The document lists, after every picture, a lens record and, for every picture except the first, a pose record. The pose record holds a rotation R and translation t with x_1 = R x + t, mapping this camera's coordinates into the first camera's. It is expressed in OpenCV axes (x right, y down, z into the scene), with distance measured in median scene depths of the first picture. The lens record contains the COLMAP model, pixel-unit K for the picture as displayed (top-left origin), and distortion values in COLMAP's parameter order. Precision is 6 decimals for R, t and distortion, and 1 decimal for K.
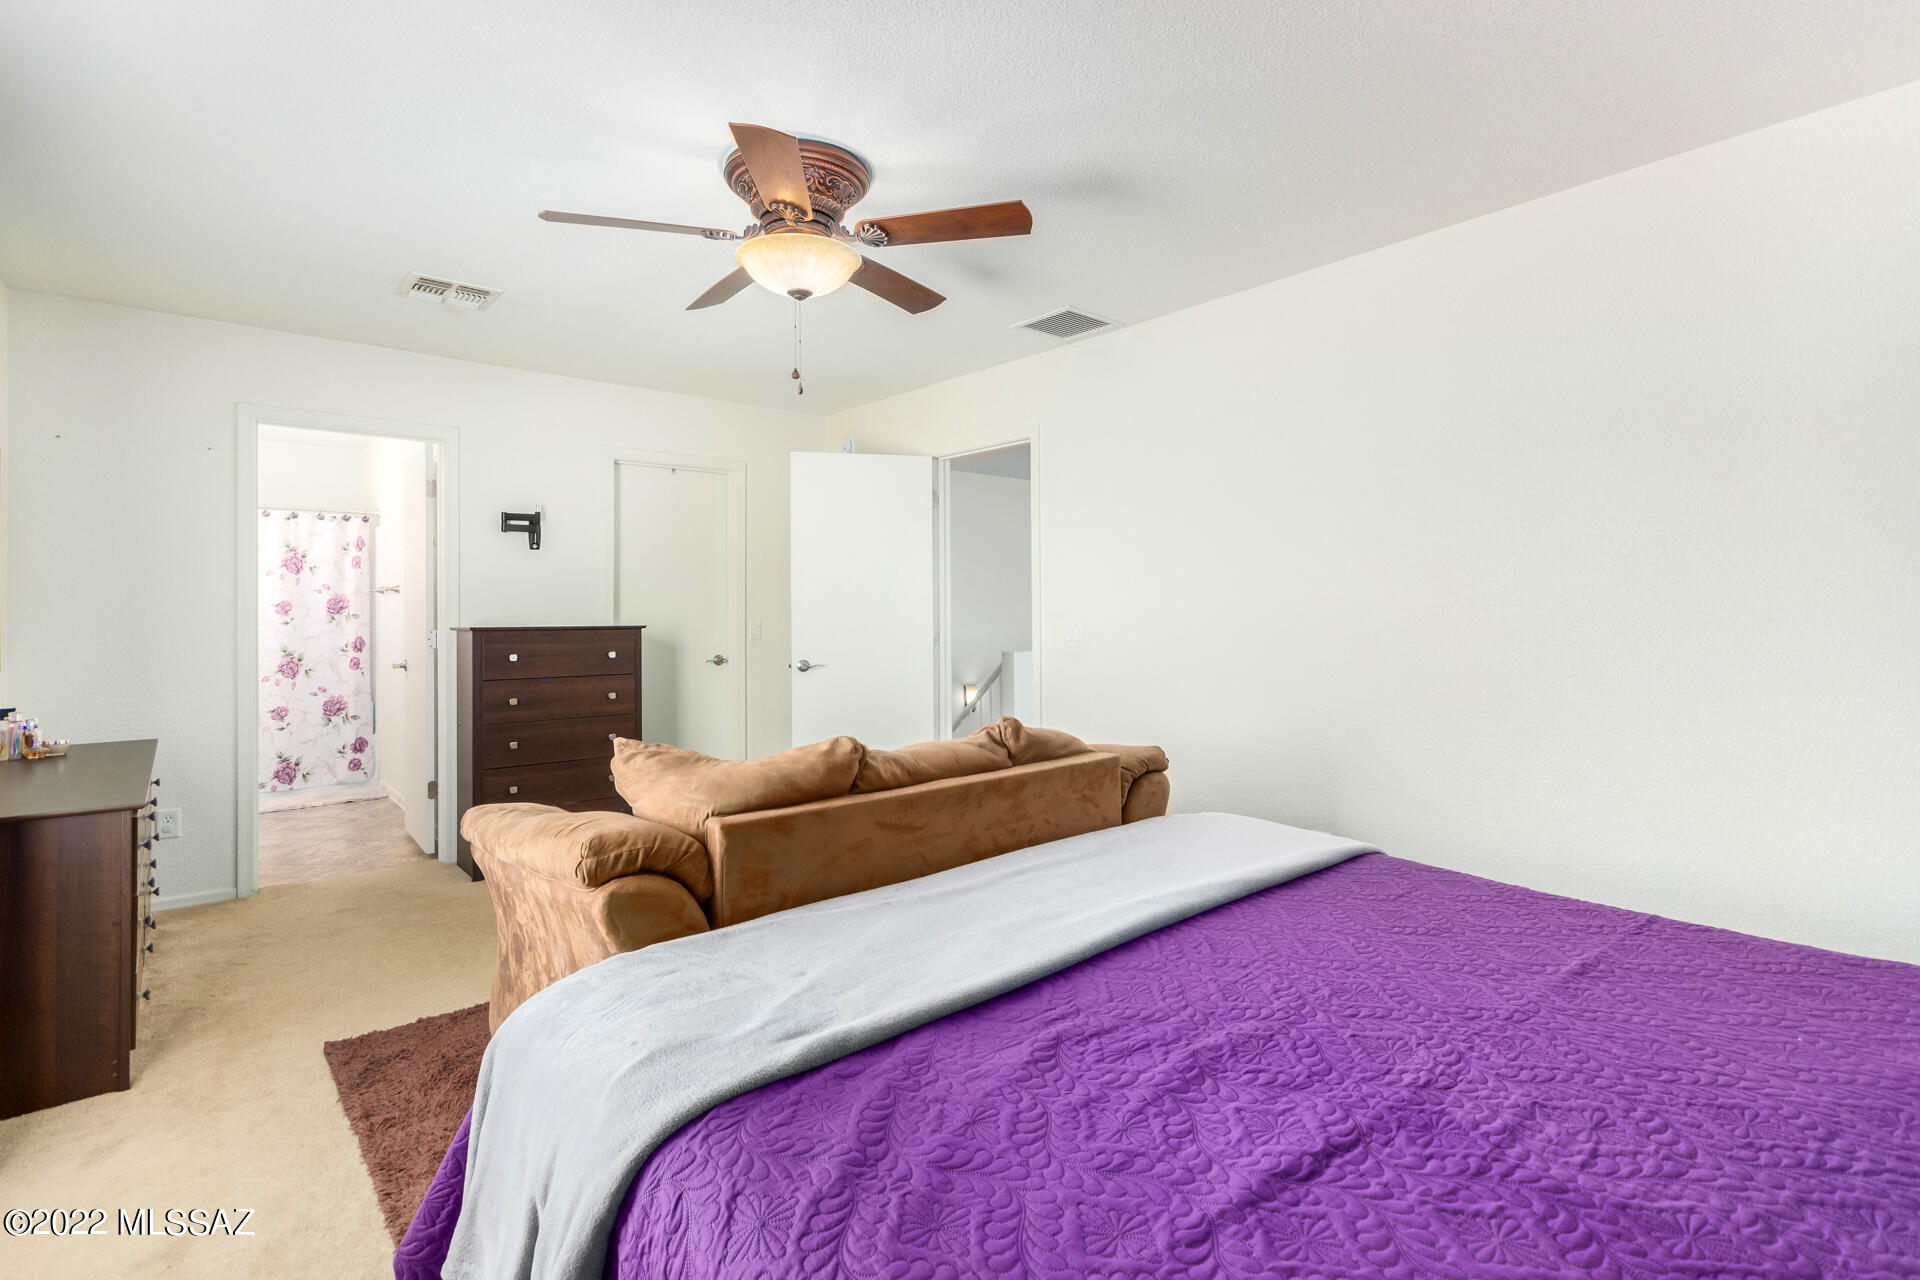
lens RADIAL K [[912.1, 0, 965.9], [0, 912.1, 637.4], [0, 0, 1]] dist [-0.000081, 0.001450]
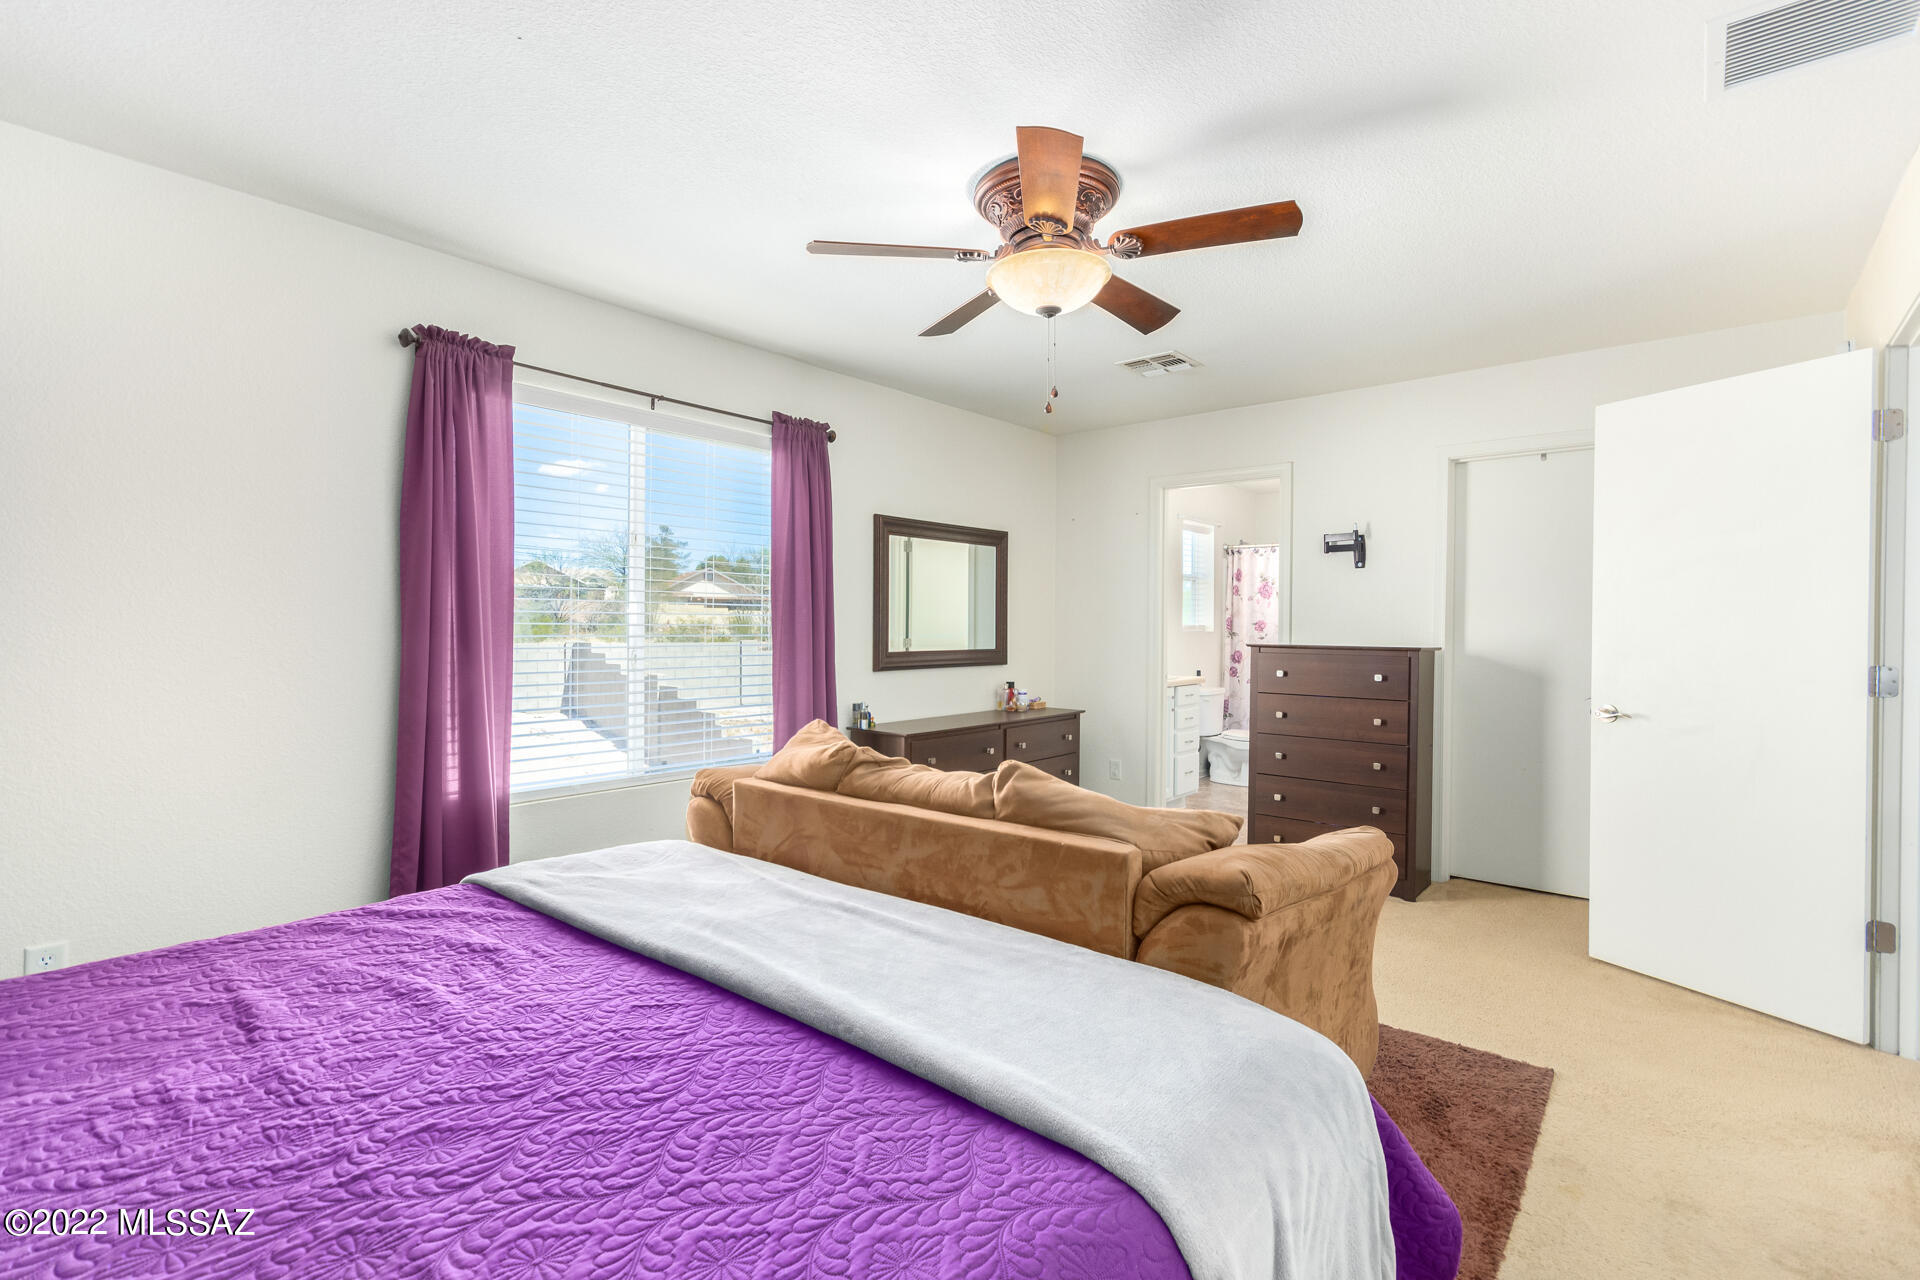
lens RADIAL K [[903.6, 0, 960.0], [0, 903.6, 640.0], [0, 0, 1]] dist [-0.000657, 0.000086]
pose [[0.137120, 0.014092, -0.990454, 0.779397], [-0.030215, 0.999493, 0.010038, -0.026563], [0.990093, 0.028550, 0.137477, 0.764807]]
